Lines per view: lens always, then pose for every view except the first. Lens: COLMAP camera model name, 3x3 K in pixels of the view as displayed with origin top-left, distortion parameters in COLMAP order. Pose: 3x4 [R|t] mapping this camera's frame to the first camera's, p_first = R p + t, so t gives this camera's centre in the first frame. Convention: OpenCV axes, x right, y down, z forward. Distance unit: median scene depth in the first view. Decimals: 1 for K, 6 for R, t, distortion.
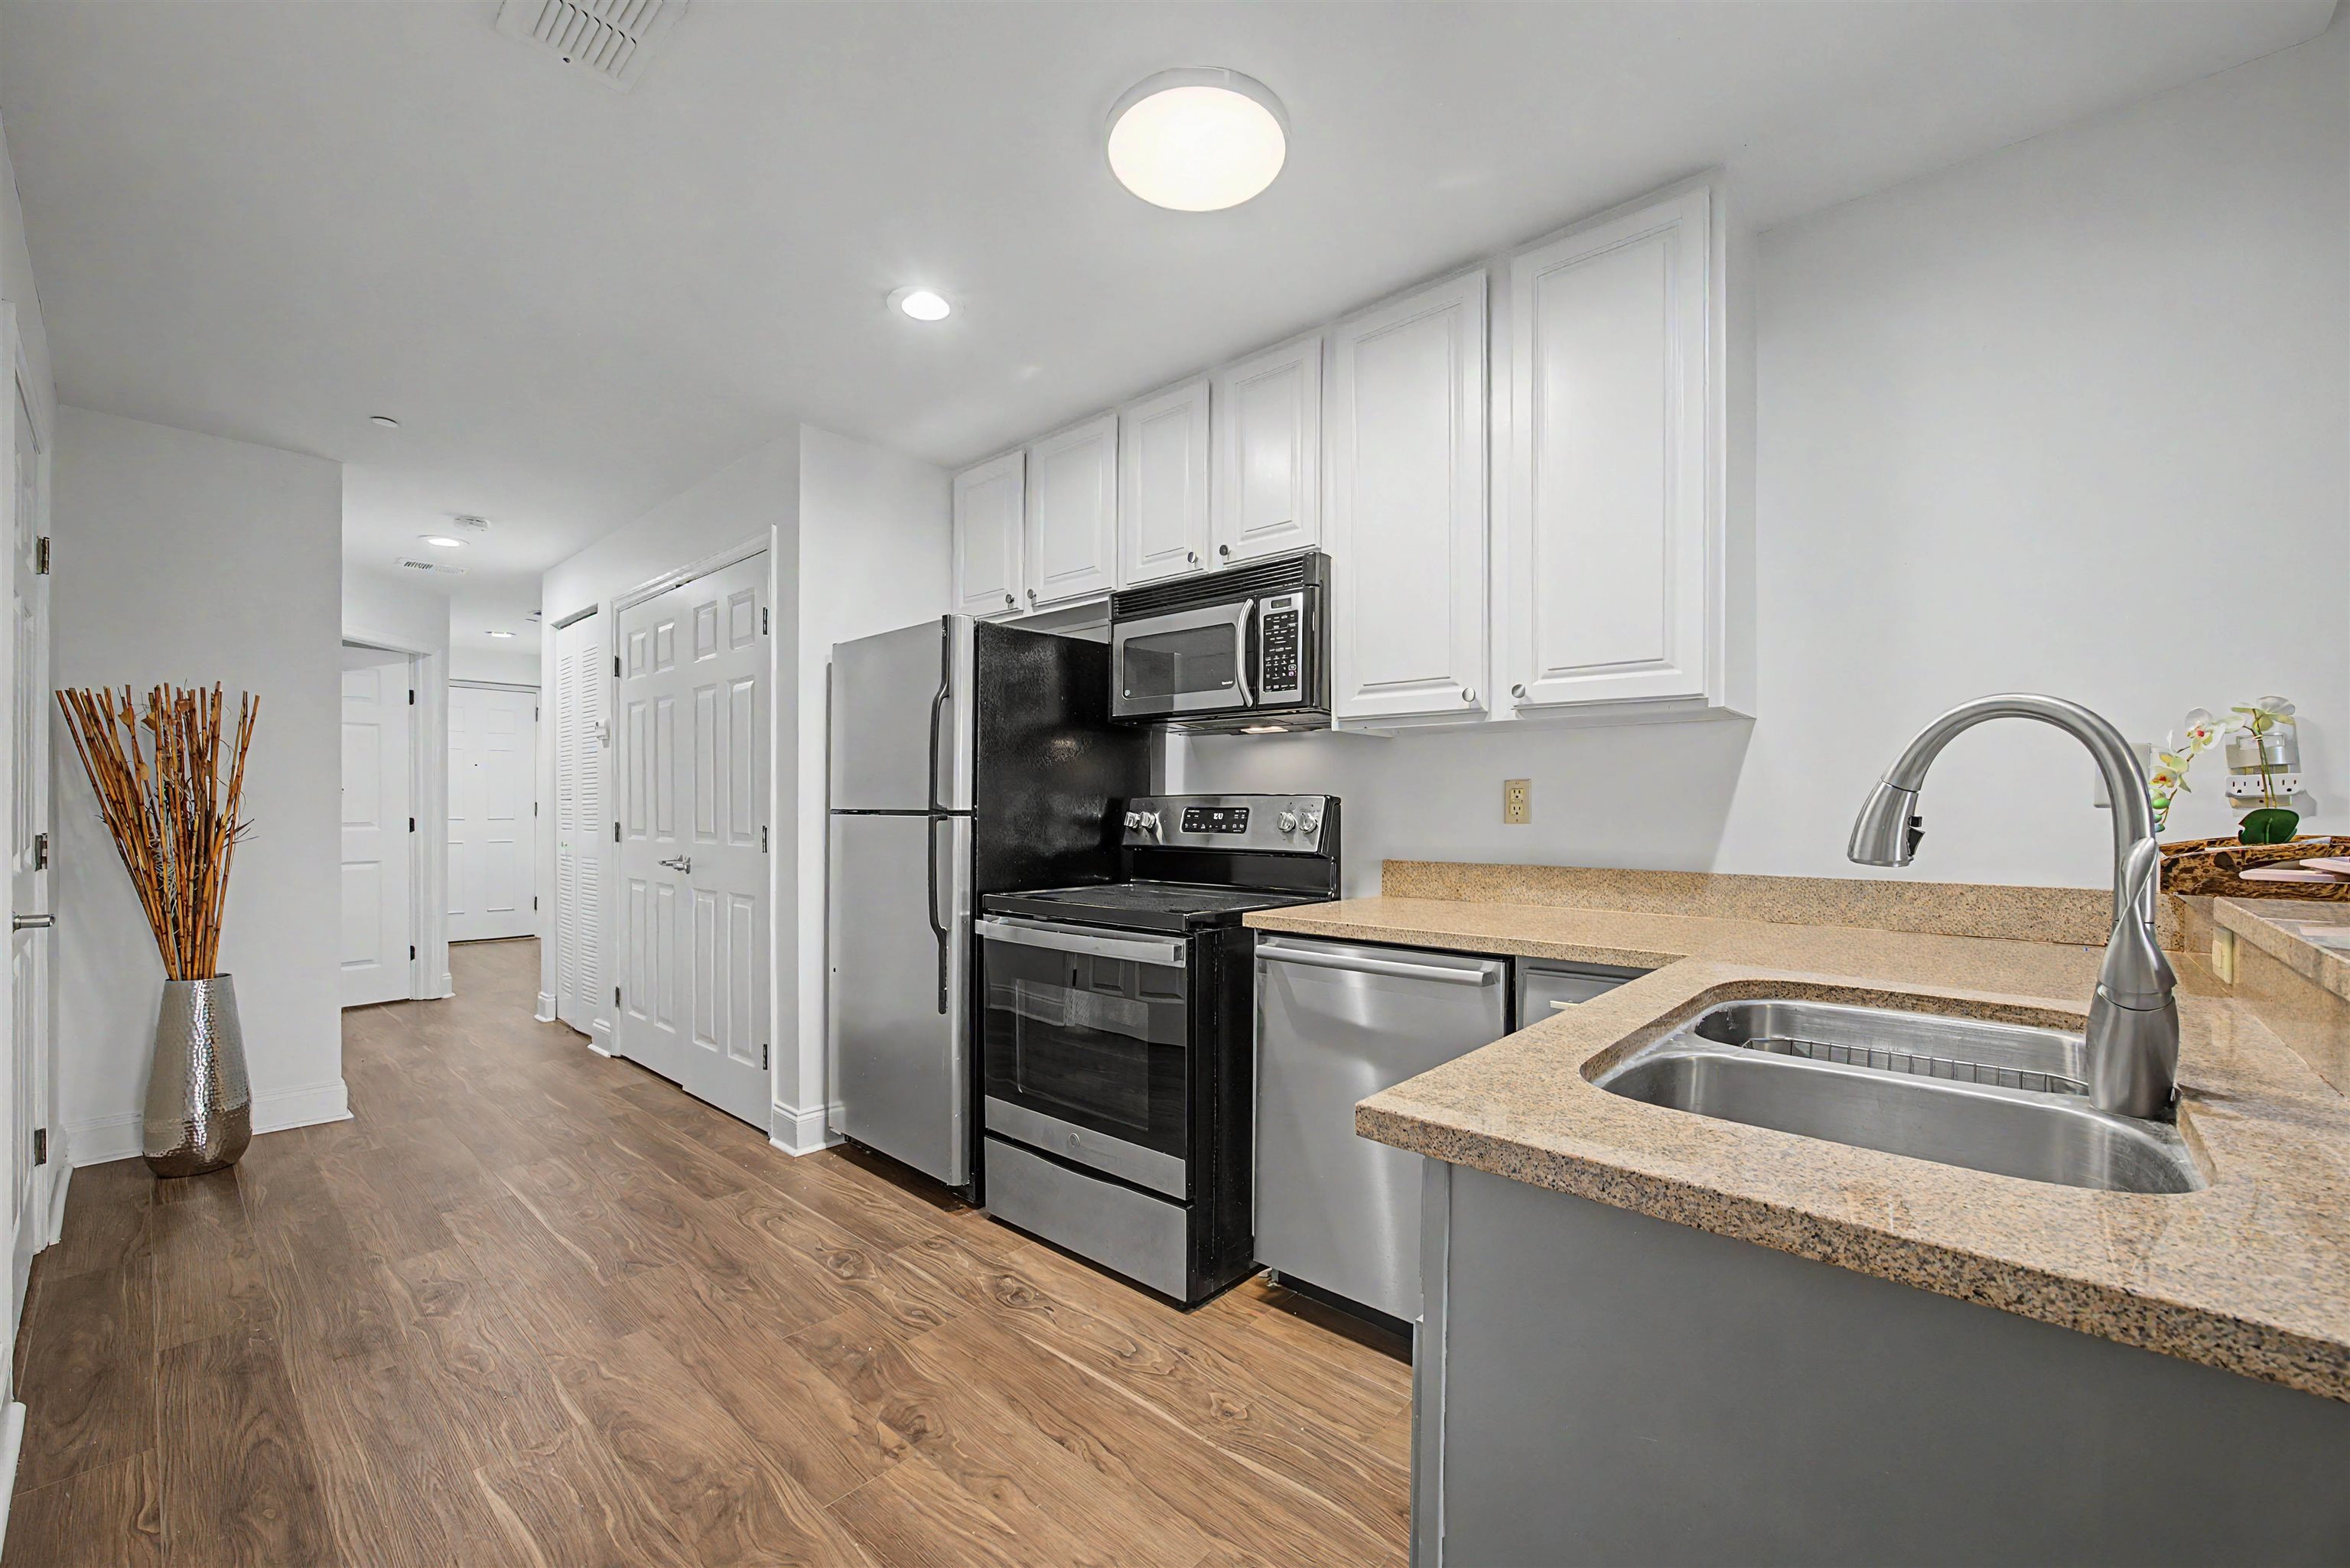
lens RADIAL K [[955.2, 0, 1147.1], [0, 955.2, 815.2], [0, 0, 1]] dist [-0.014724, 0.011612]
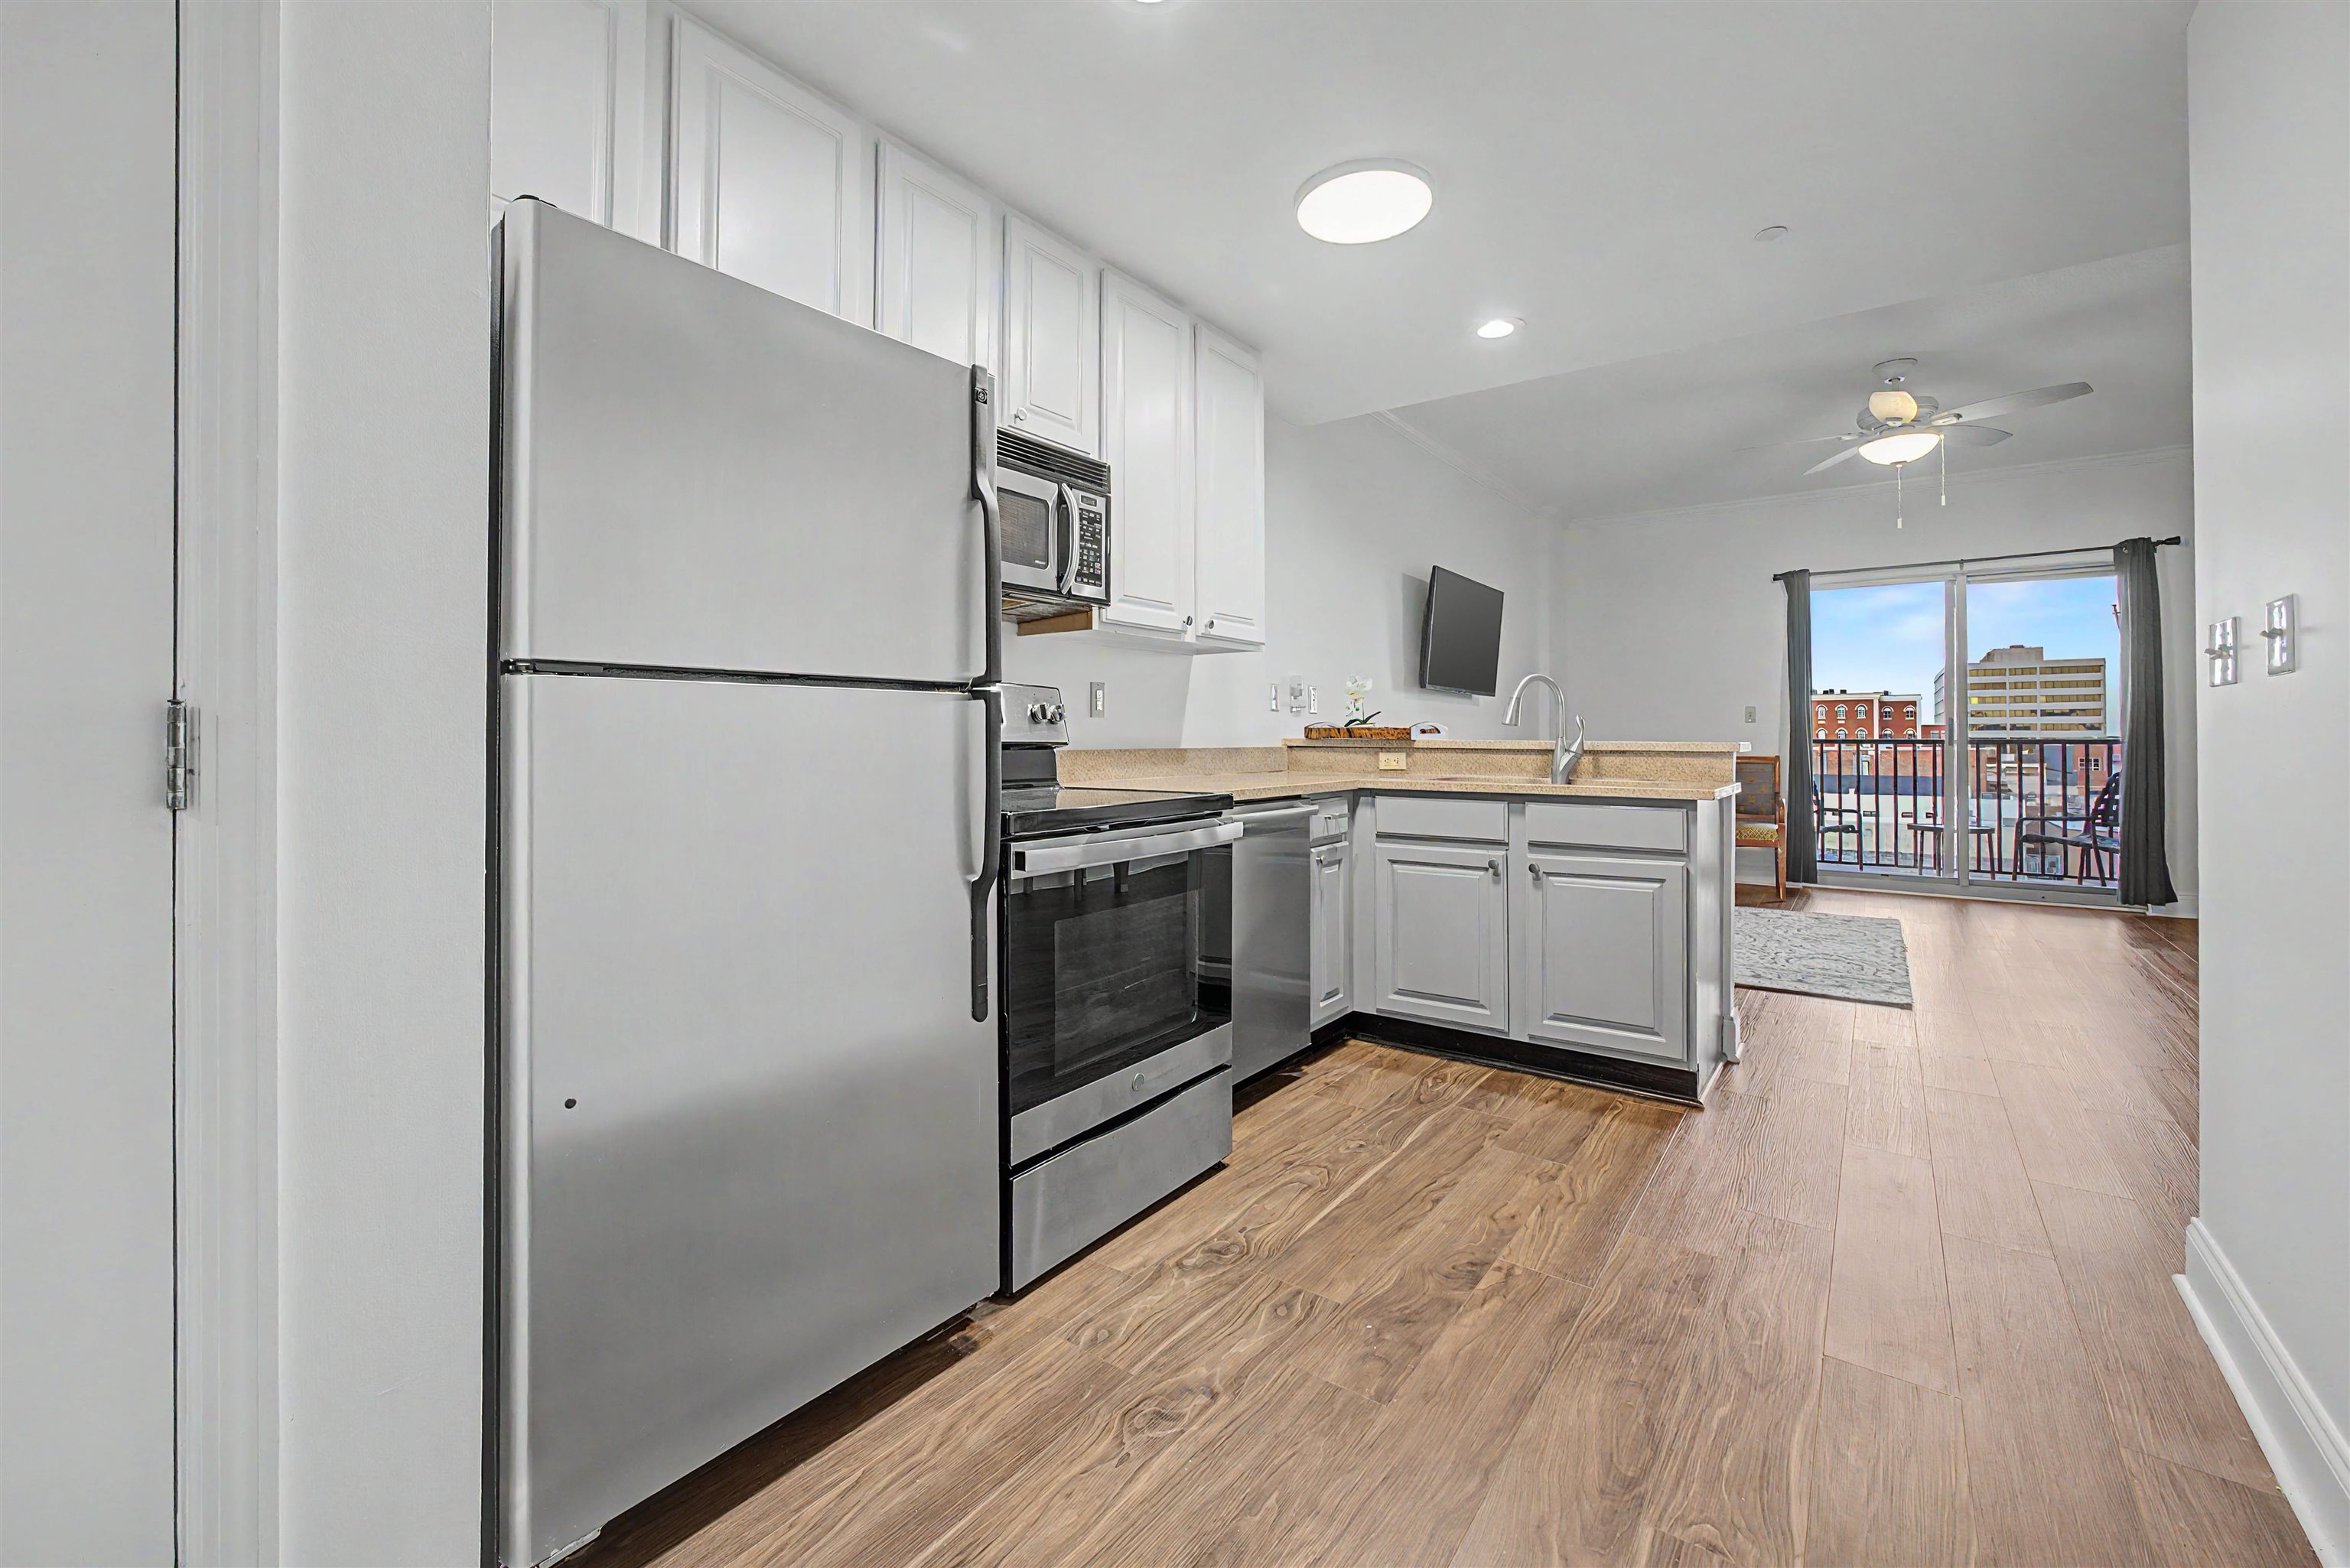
lens RADIAL K [[1004.4, 0, 1175.2], [0, 1004.4, 731.1], [0, 0, 1]] dist [-0.000453, 0.000691]
pose [[-0.137318, 0.006052, 0.990509, -0.851273], [0.002560, 0.999980, -0.005755, 0.029494], [-0.990524, 0.001746, -0.137331, 0.955871]]
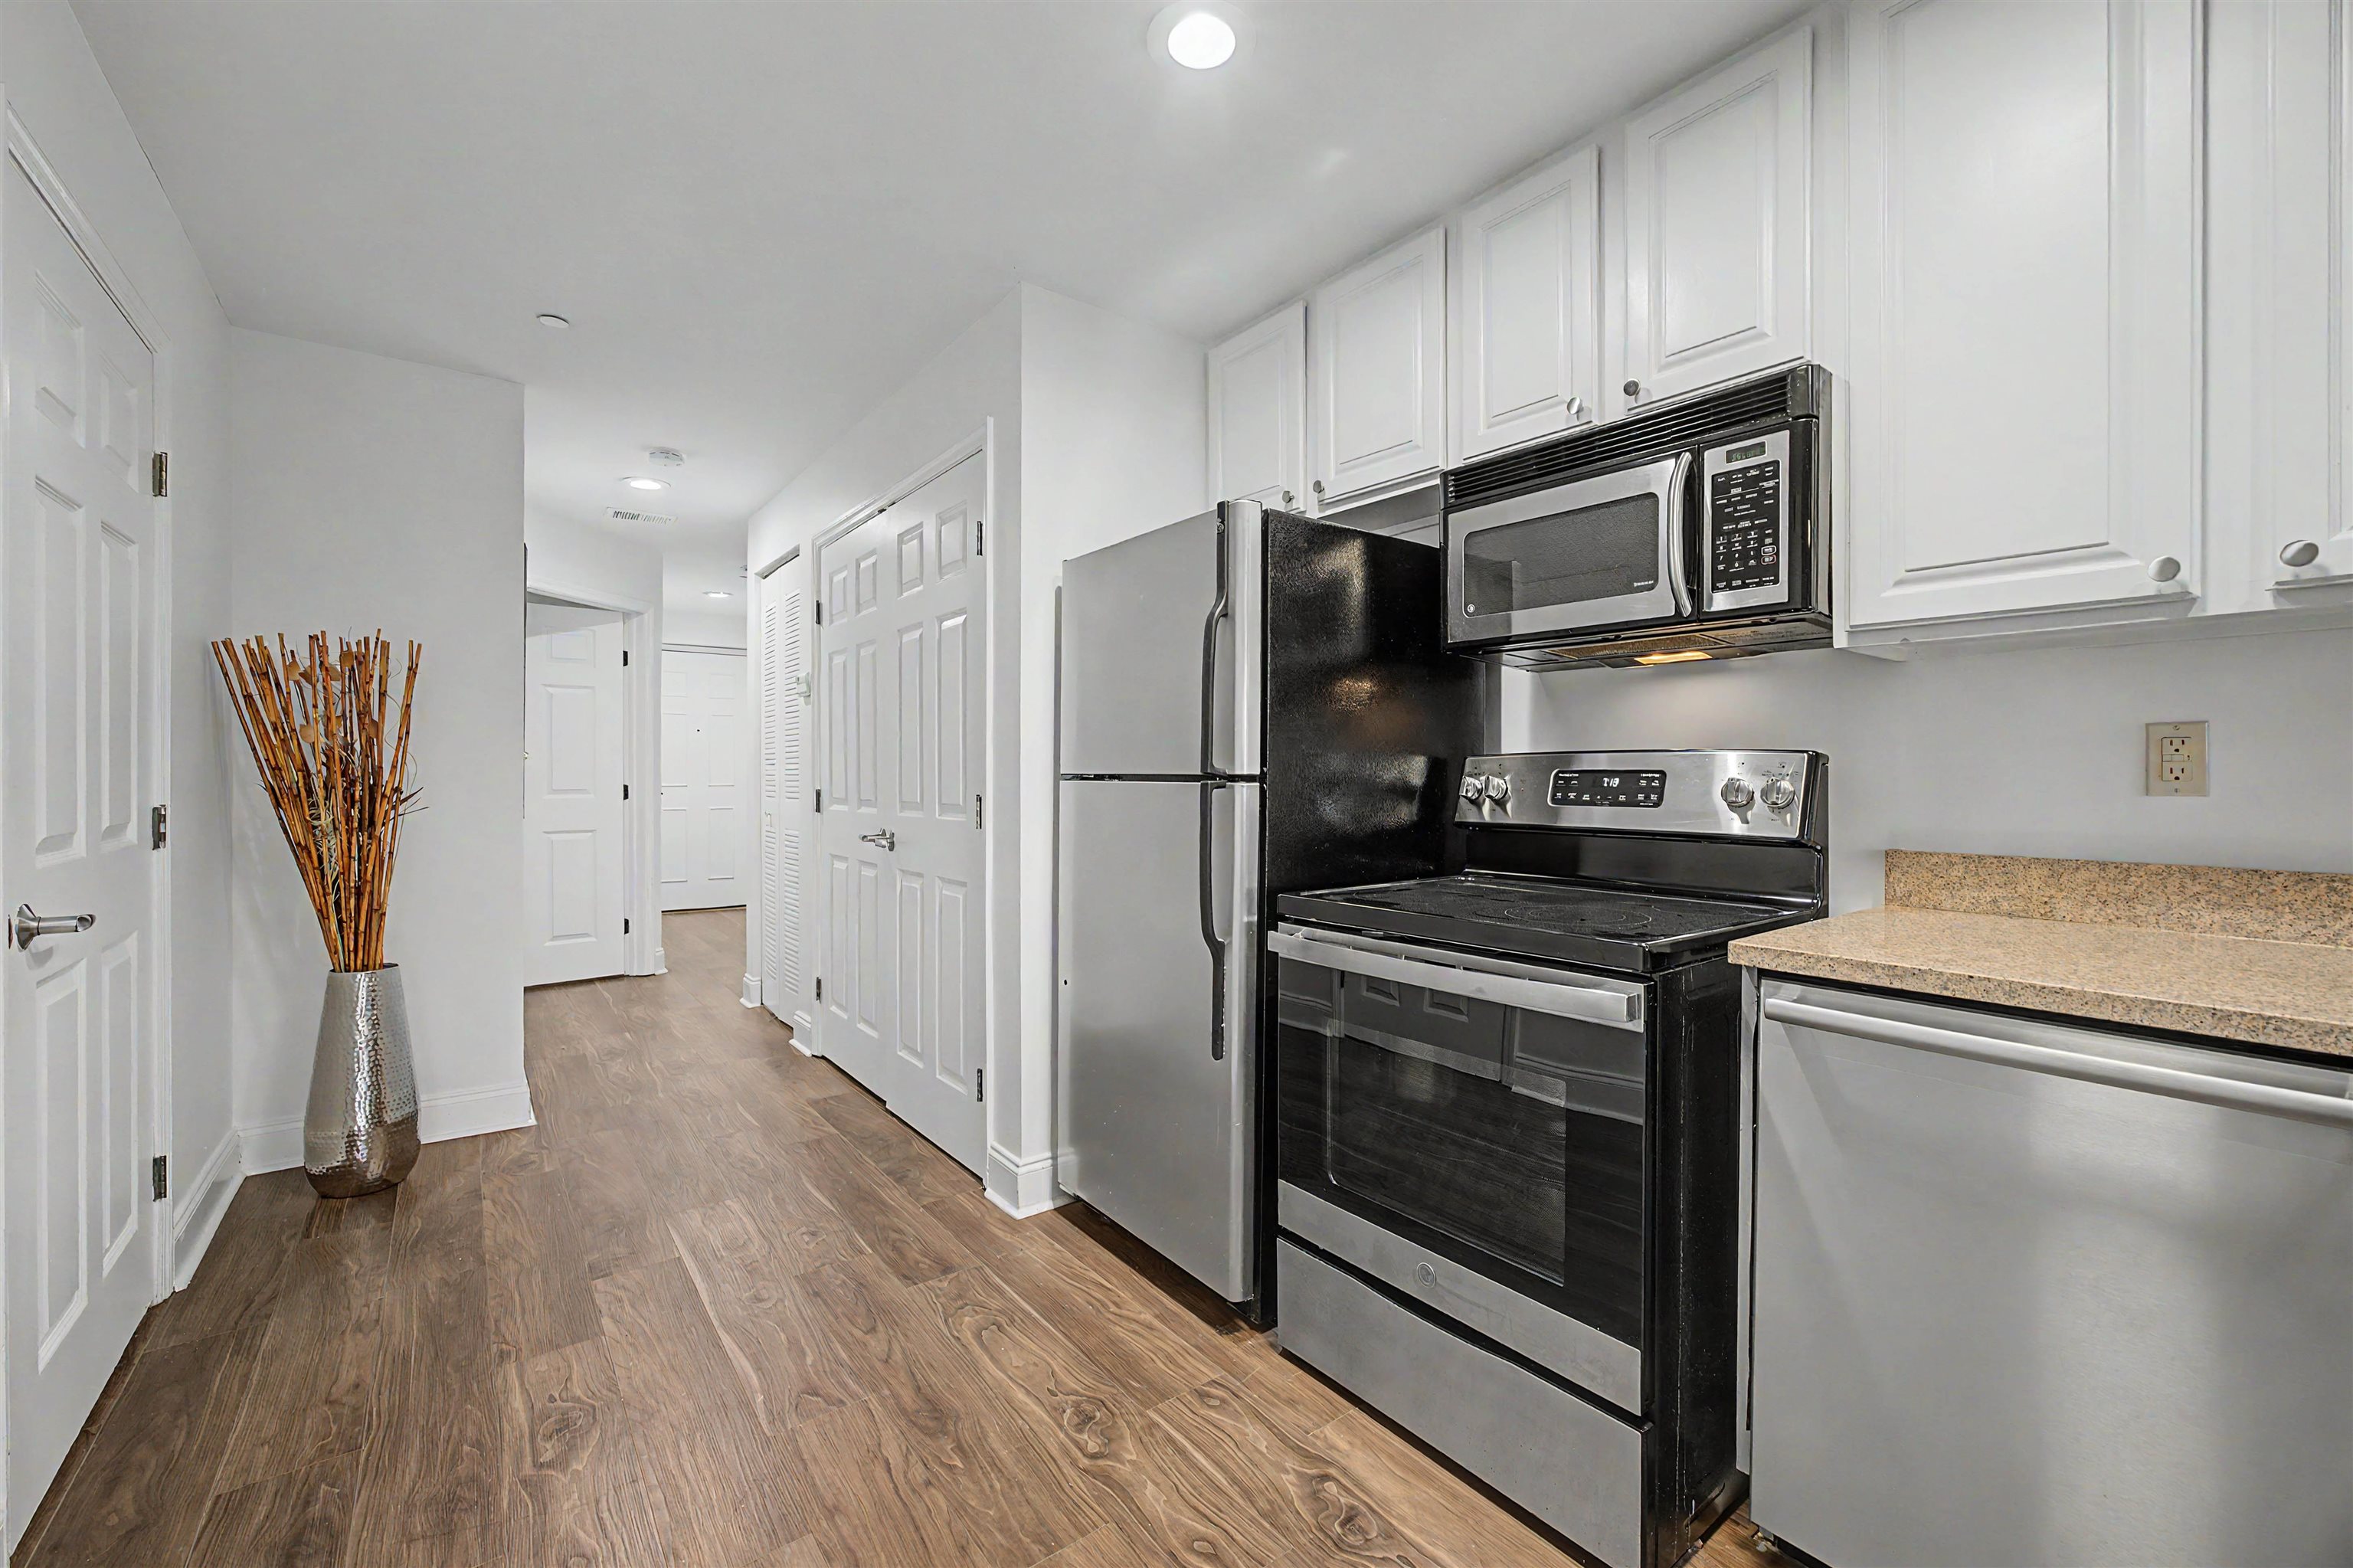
lens RADIAL K [[977.7, 0, 1203.6], [0, 977.7, 774.2], [0, 0, 1]] dist [0.000002, 0.000277]
pose [[0.988077, -0.002364, -0.153941, -0.108364], [0.001369, 0.999977, -0.006568, -0.000989], [0.153953, 0.006279, 0.988058, 0.266066]]
